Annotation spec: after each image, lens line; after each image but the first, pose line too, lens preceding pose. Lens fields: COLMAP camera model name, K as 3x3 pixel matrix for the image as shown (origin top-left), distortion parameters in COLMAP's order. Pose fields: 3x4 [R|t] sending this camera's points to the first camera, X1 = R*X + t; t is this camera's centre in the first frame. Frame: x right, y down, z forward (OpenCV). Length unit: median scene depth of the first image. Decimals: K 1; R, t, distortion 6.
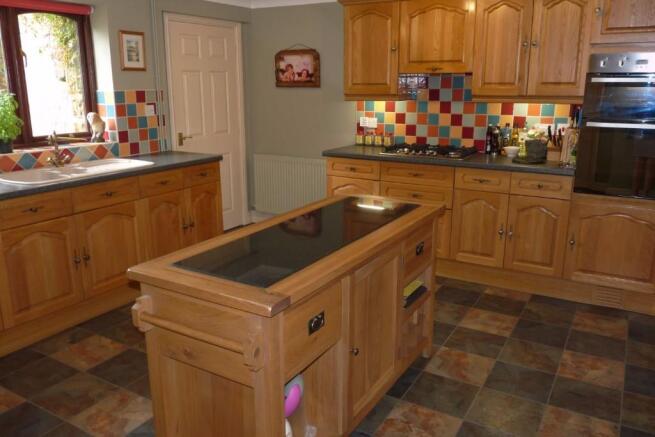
lens RADIAL K [[529.2, 0, 328.4], [0, 529.2, 215.8], [0, 0, 1]] dist [-0.003752, -0.015149]
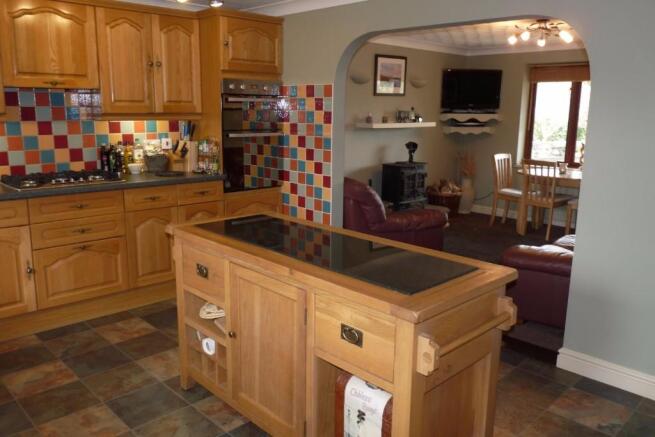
lens RADIAL K [[529.2, 0, 323.7], [0, 529.2, 219.5], [0, 0, 1]] dist [-0.003752, -0.015149]
pose [[0.265546, -0.194133, 0.944351, -0.520835], [0.221906, 0.965525, 0.136087, -0.084396], [-0.938213, 0.173420, 0.299470, 0.374762]]
